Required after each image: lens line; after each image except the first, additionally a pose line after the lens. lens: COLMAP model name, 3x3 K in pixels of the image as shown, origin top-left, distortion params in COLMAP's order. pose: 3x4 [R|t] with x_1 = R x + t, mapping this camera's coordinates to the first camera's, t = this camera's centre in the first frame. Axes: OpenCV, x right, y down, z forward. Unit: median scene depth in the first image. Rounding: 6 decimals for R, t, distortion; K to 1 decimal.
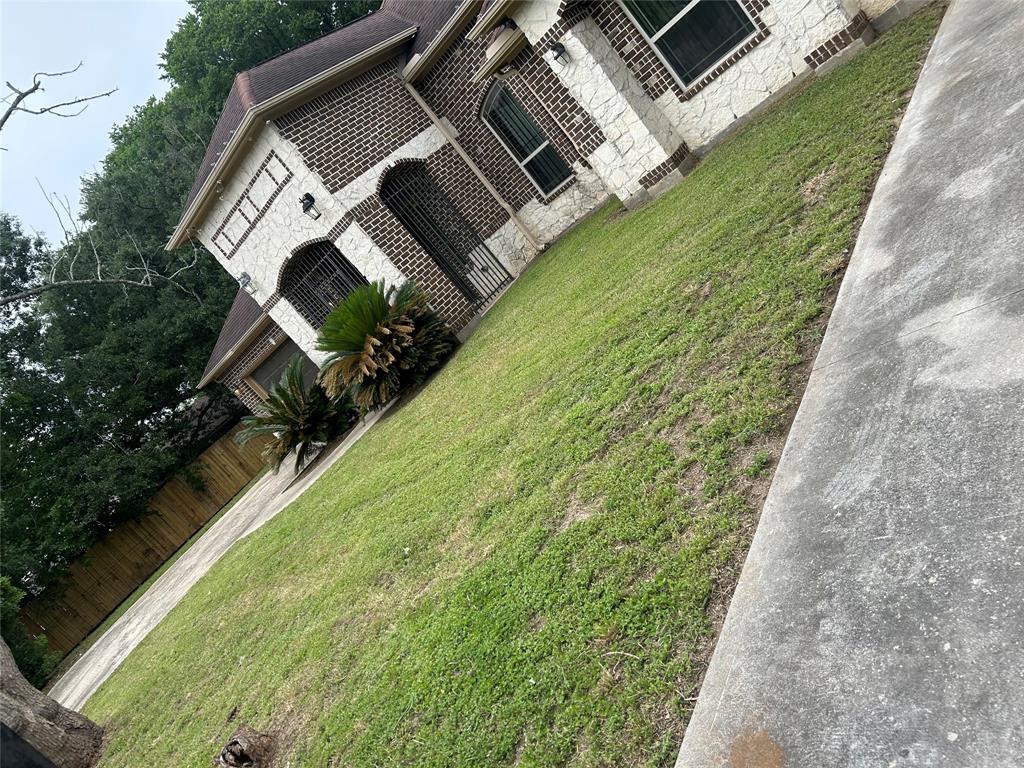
lens RADIAL K [[799.9, 0, 512.0], [0, 799.9, 384.0], [0, 0, 1]] dist [0.003406, 0.001045]
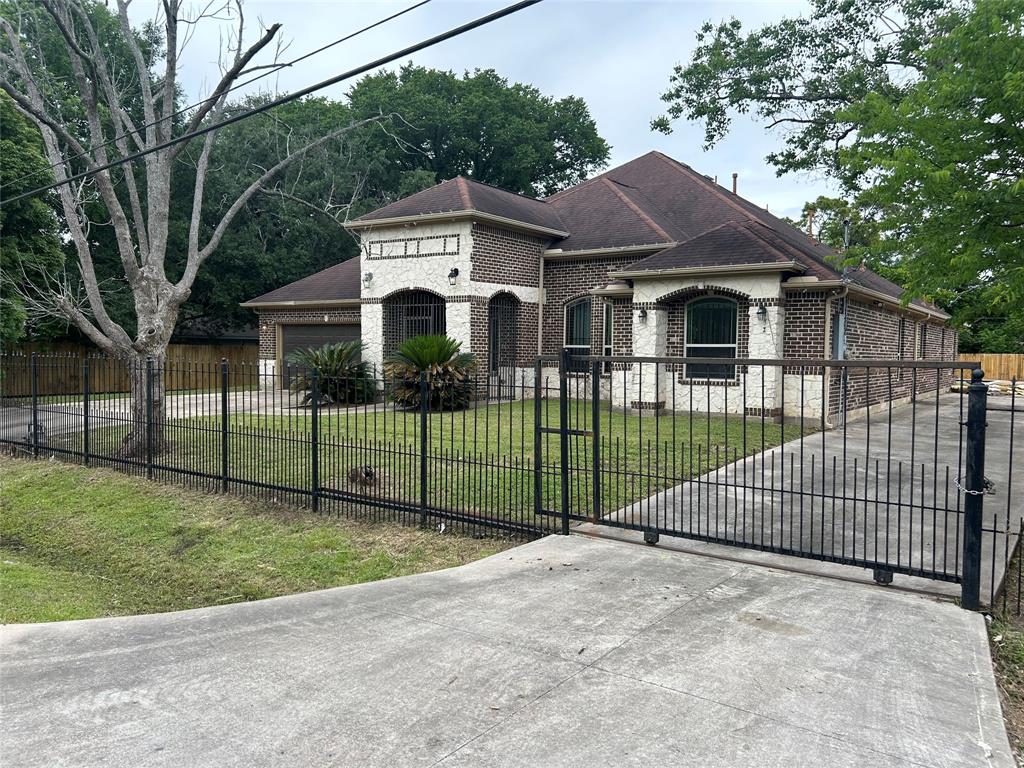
lens RADIAL K [[787.6, 0, 512.0], [0, 787.6, 384.0], [0, 0, 1]] dist [0.049043, -0.003041]
pose [[0.753890, 0.651378, 0.085774, -0.201370], [-0.617548, 0.747113, -0.245880, 0.288070], [-0.224243, 0.132396, 0.965498, -0.558089]]
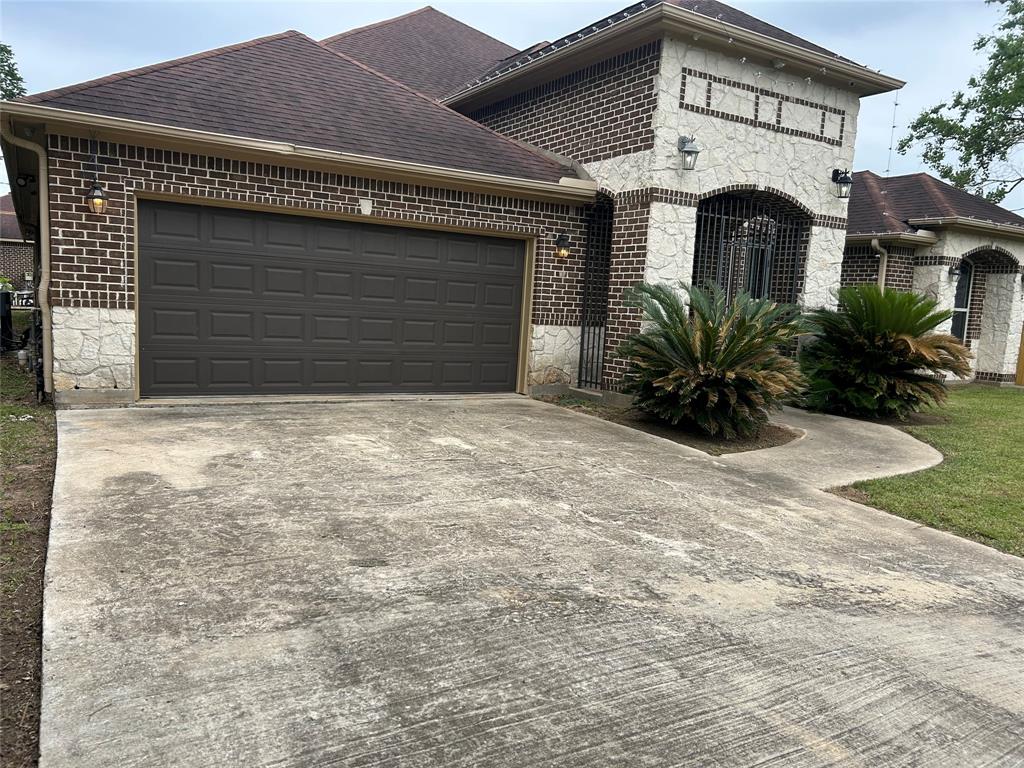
lens RADIAL K [[771.0, 0, 510.6], [0, 771.0, 395.4], [0, 0, 1]] dist [0.018273, -0.003670]
pose [[0.222467, 0.570362, 0.790693, -1.099132], [-0.024189, 0.813996, -0.580366, 0.605008], [-0.974640, 0.109986, 0.194884, 1.508263]]
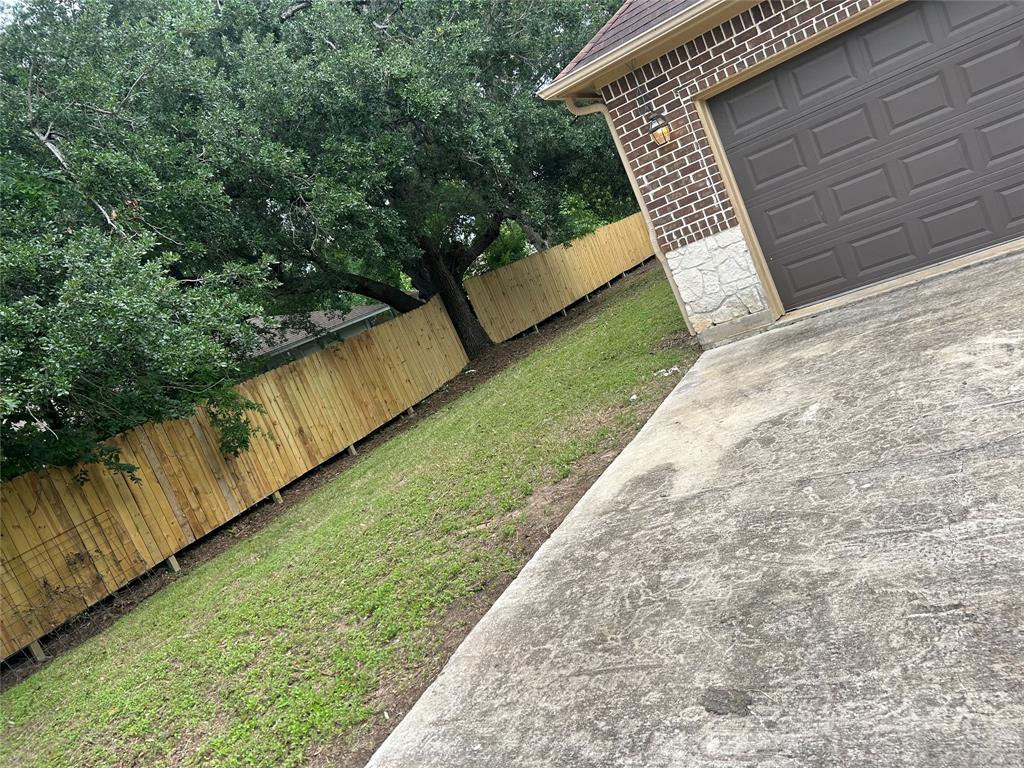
lens RADIAL K [[771.0, 0, 510.6], [0, 771.0, 395.4], [0, 0, 1]] dist [0.018273, -0.003670]
pose [[0.939188, 0.280372, 0.198284, -0.895501], [-0.238978, 0.948283, -0.208923, 0.422848], [-0.246606, 0.148832, 0.957619, 1.431700]]
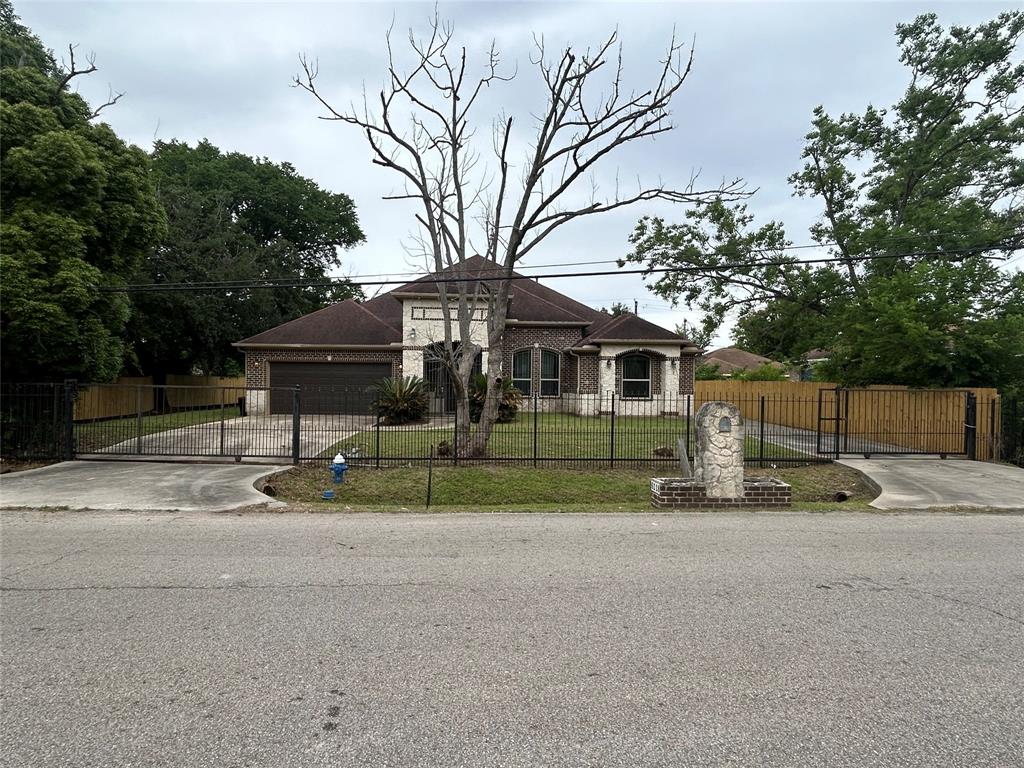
lens RADIAL K [[599.8, 0, 512.0], [0, 599.8, 384.0], [0, 0, 1]] dist [-0.001965, -0.000848]
pose [[0.559269, 0.649237, 0.515470, -1.287891], [-0.318102, 0.742279, -0.589773, 1.131581], [-0.765525, 0.165870, 0.621658, -0.157509]]
